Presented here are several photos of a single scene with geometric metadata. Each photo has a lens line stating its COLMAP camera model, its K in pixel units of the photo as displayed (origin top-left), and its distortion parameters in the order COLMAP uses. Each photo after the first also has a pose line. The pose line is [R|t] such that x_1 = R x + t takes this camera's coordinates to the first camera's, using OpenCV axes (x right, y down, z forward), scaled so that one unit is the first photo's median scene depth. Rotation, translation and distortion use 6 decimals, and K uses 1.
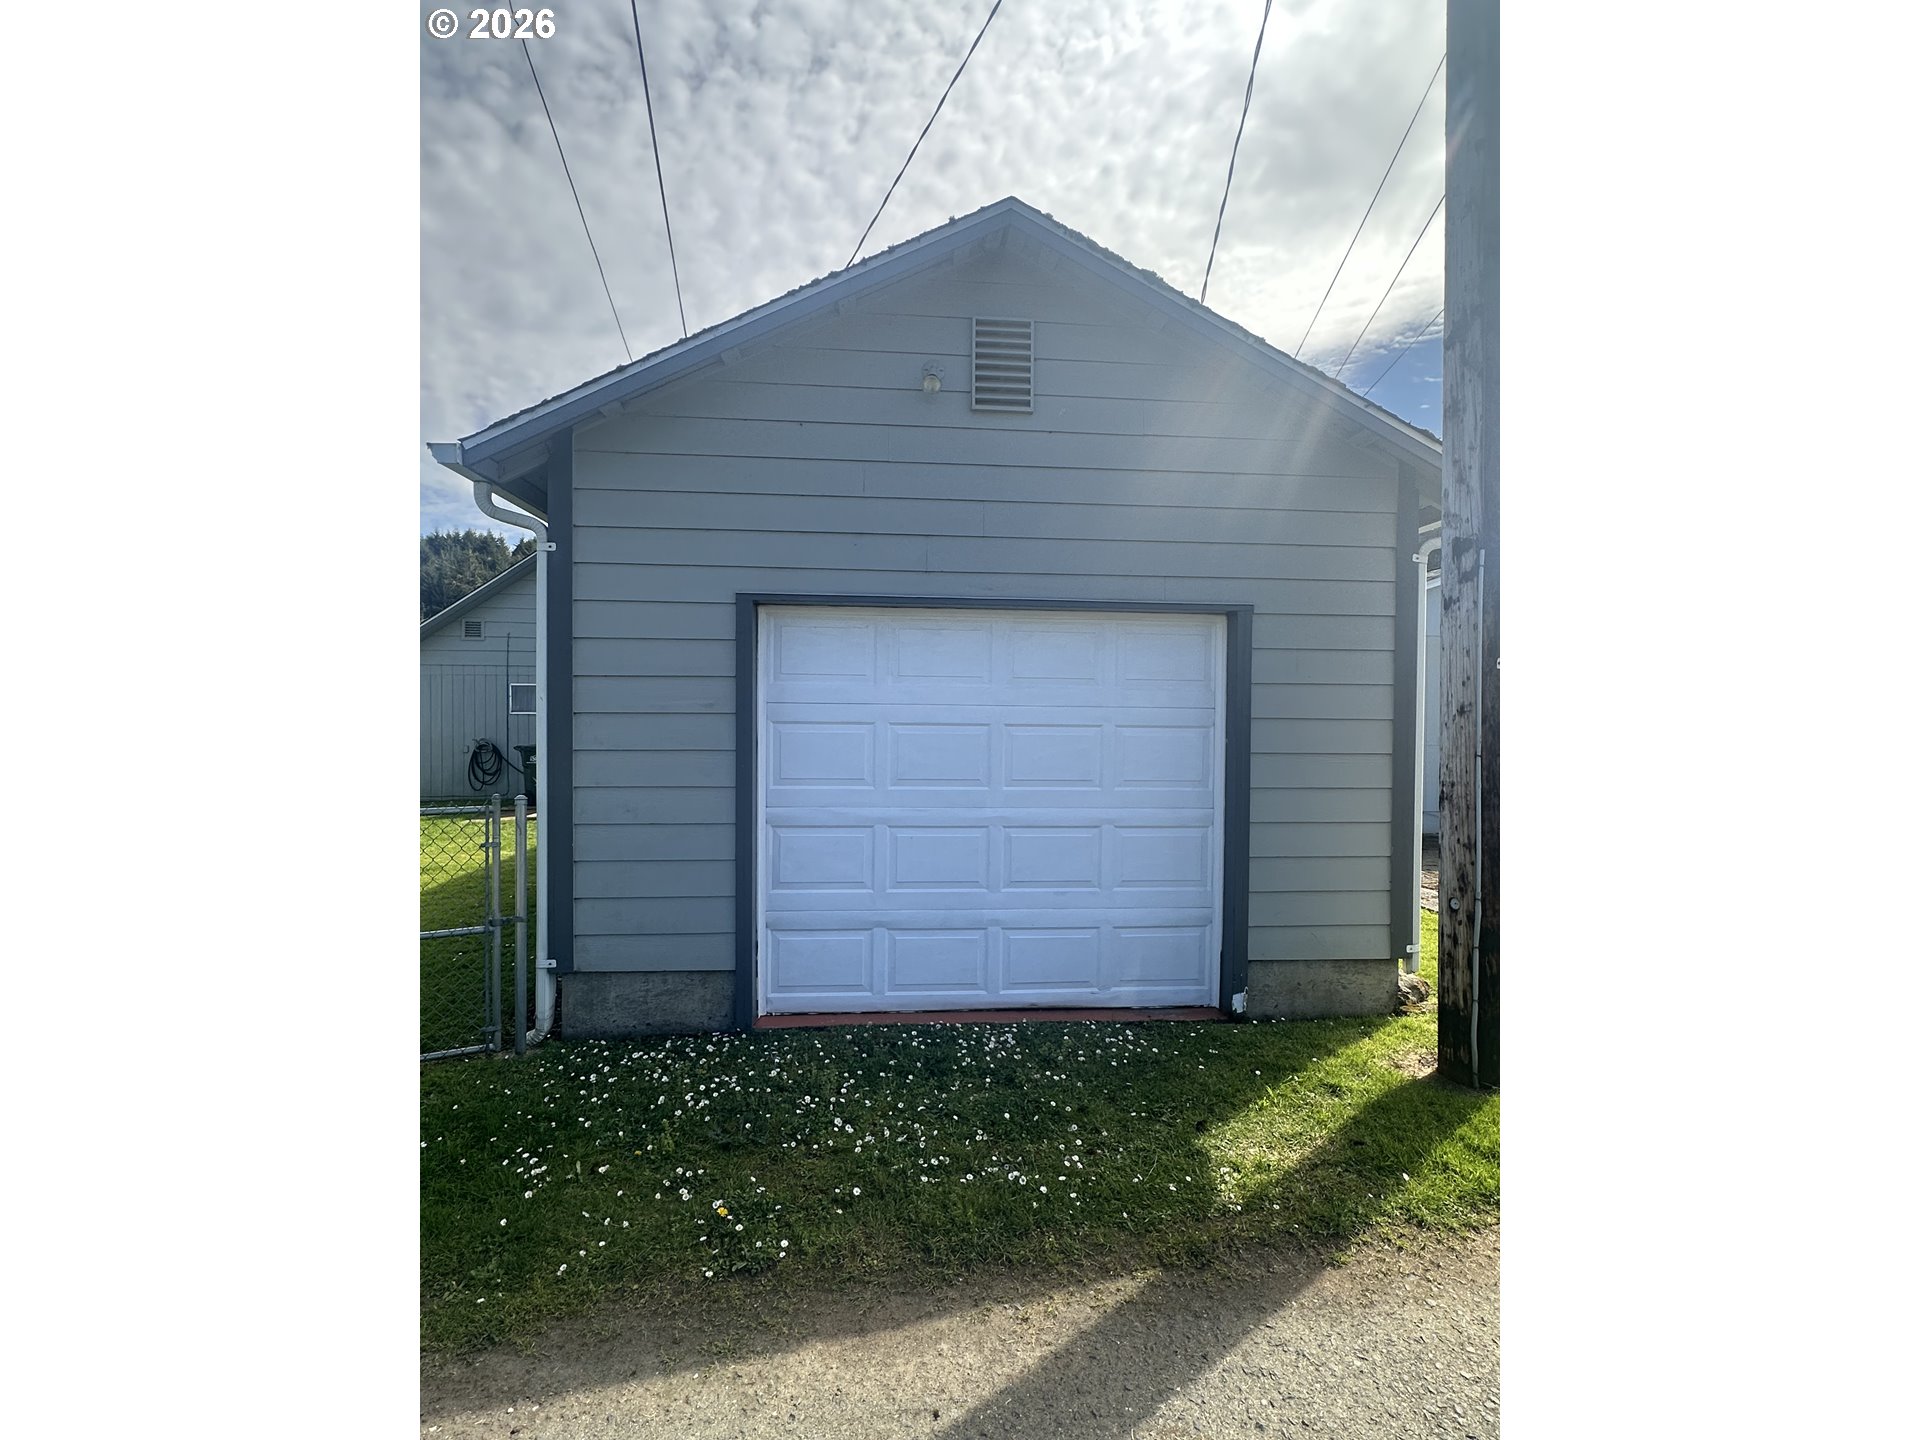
lens RADIAL K [[827.2, 0, 932.1], [0, 827.2, 719.6], [0, 0, 1]] dist [-0.003416, -0.000332]
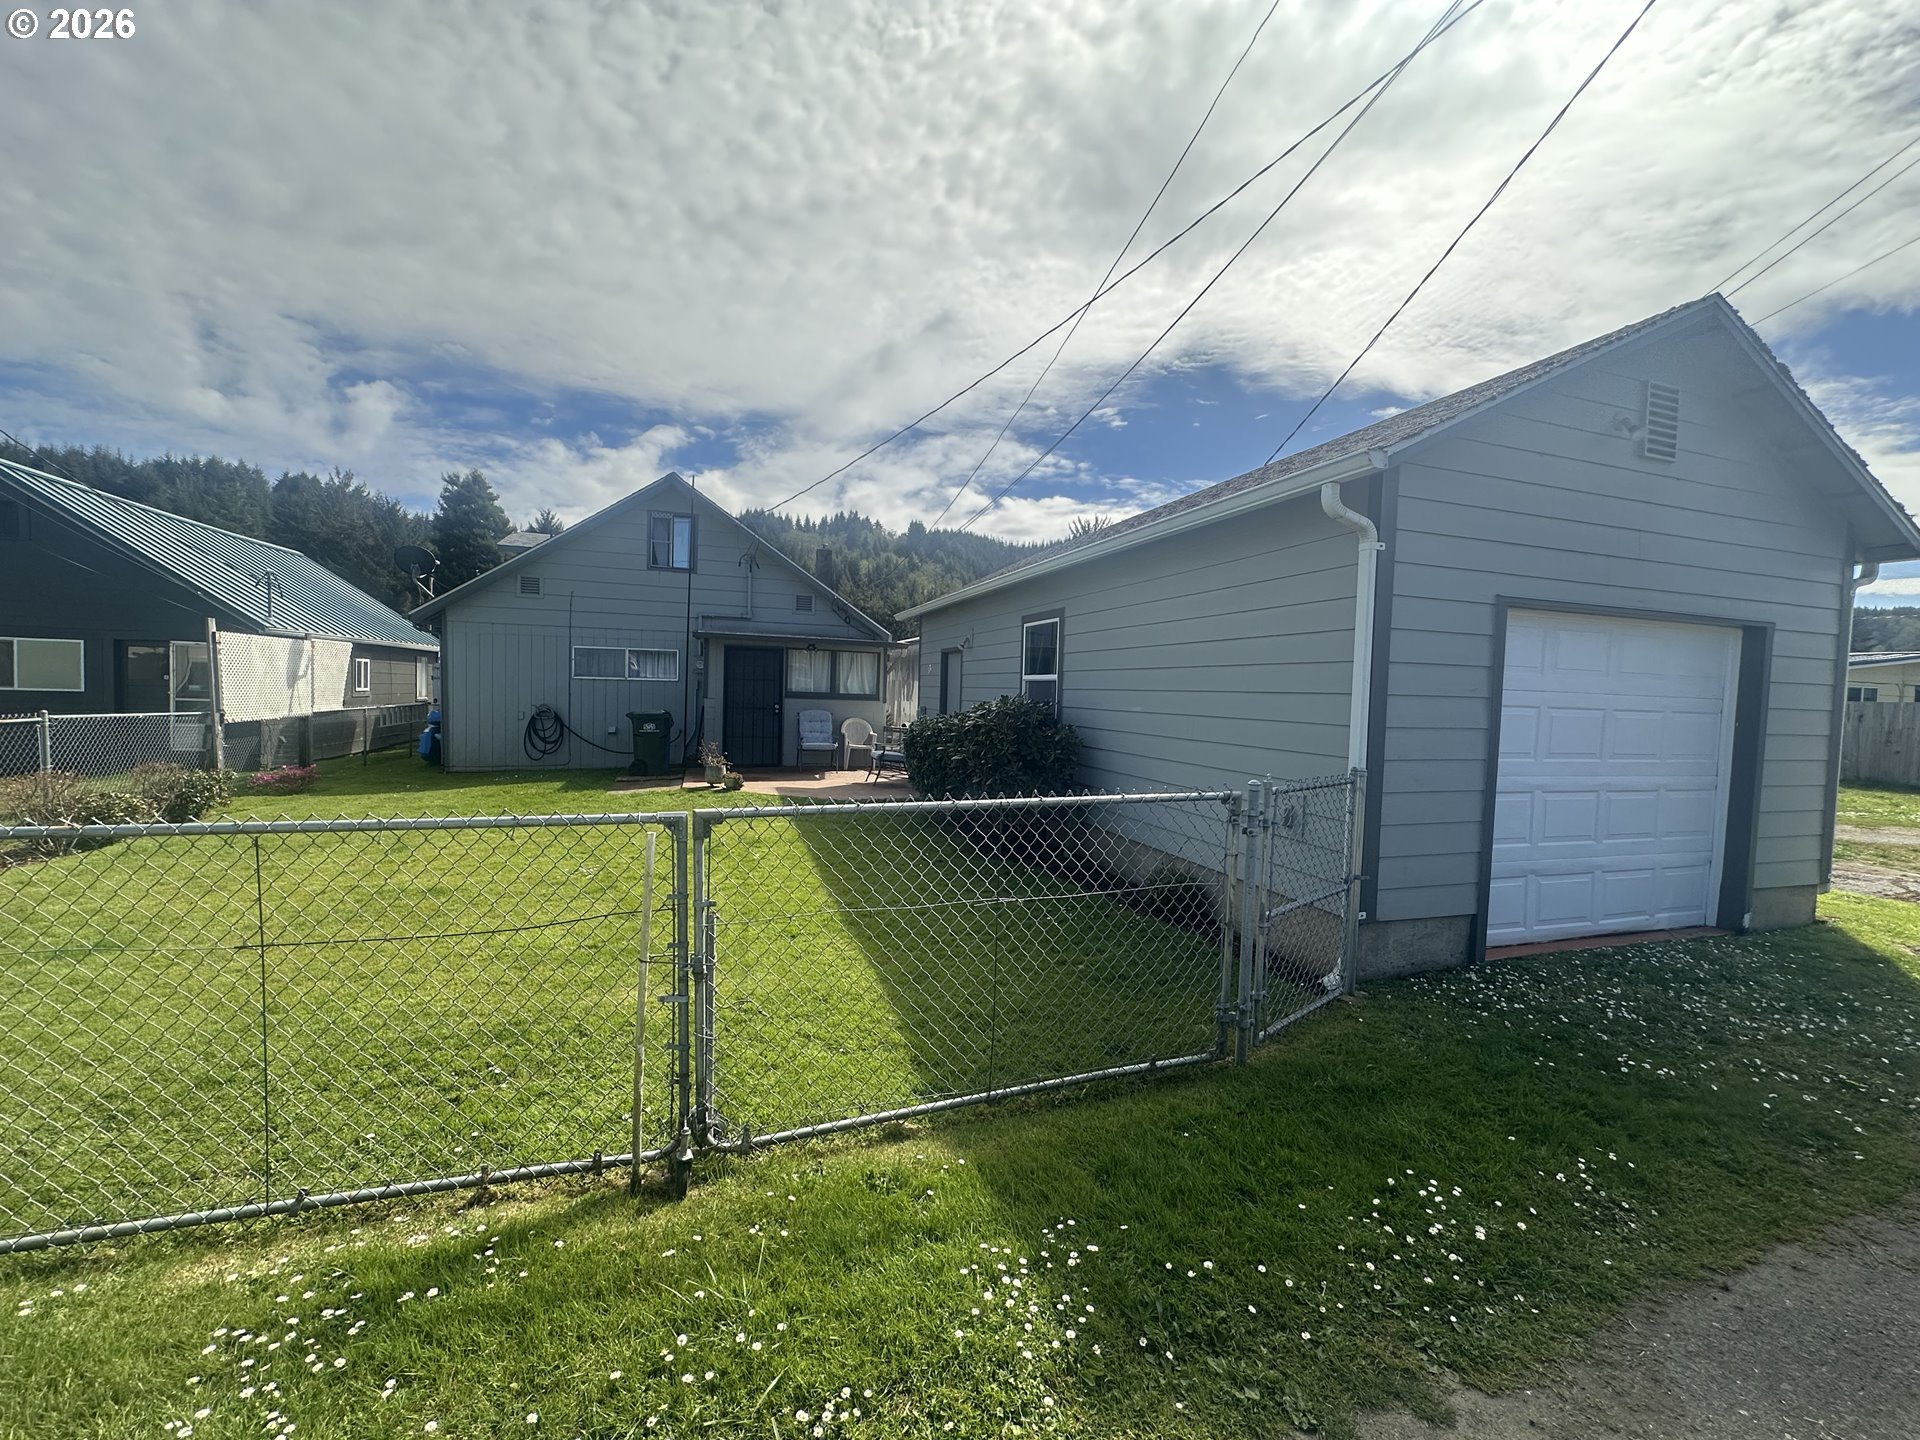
lens RADIAL K [[797.6, 0, 945.2], [0, 797.6, 719.8], [0, 0, 1]] dist [0.000186, -0.000402]
pose [[0.968759, 0.011895, 0.247720, -1.187129], [-0.020808, 0.999226, 0.033393, 0.002243], [-0.247131, -0.037504, 0.968256, 0.083072]]
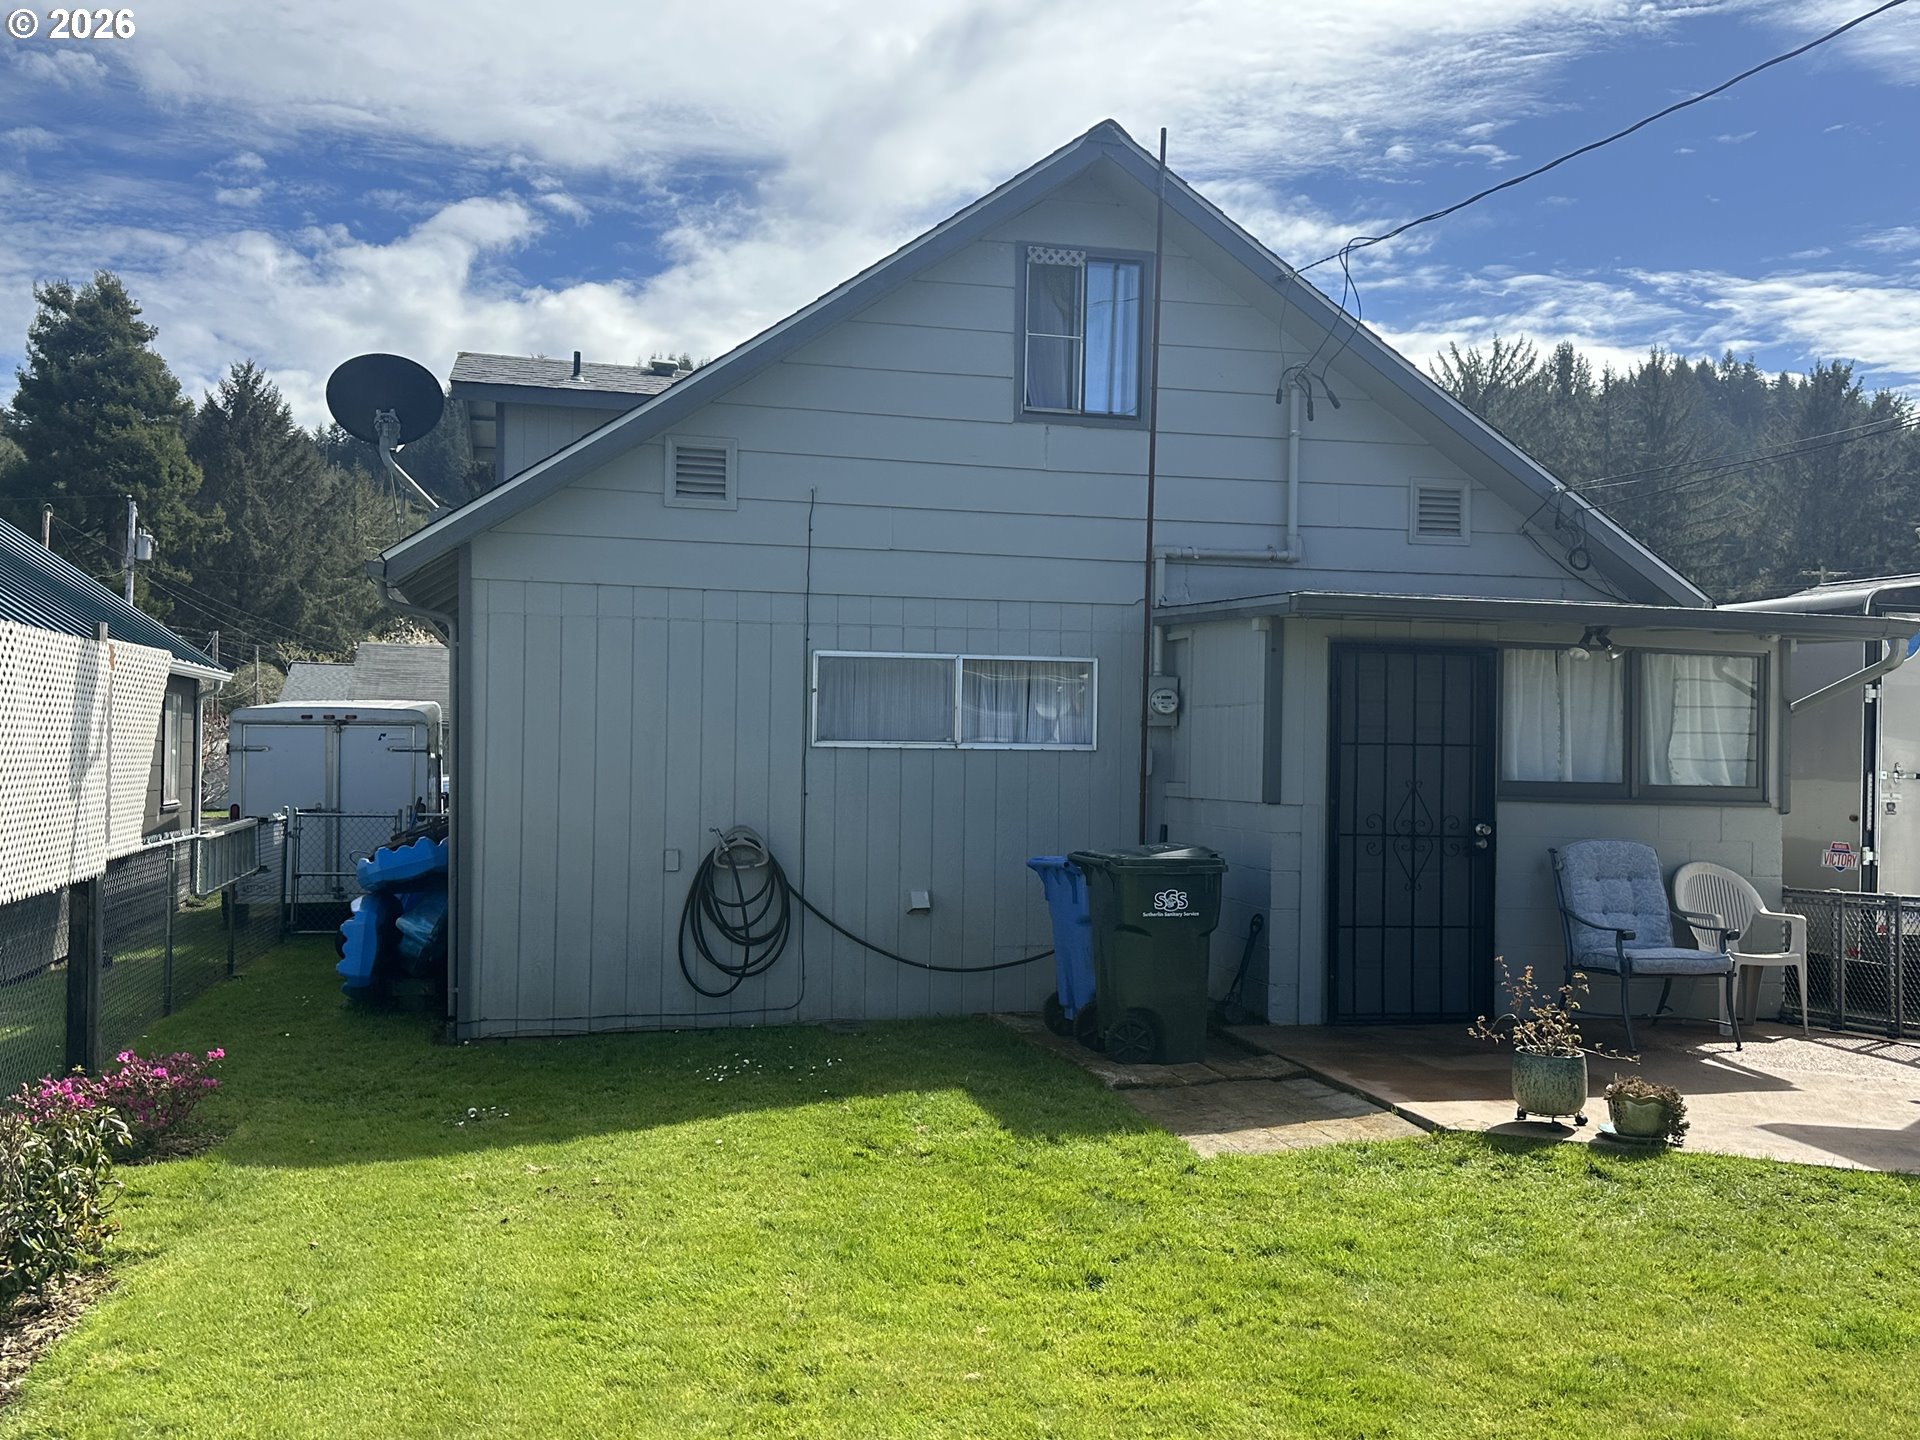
lens RADIAL K [[1671.7, 0, 998.5], [0, 1671.7, 738.9], [0, 0, 1]] dist [0.195207, -0.413448]
pose [[0.977503, 0.007238, 0.210797, -2.096955], [-0.005704, 0.999953, -0.007885, -0.020369], [-0.210844, 0.006505, 0.977498, 1.332557]]
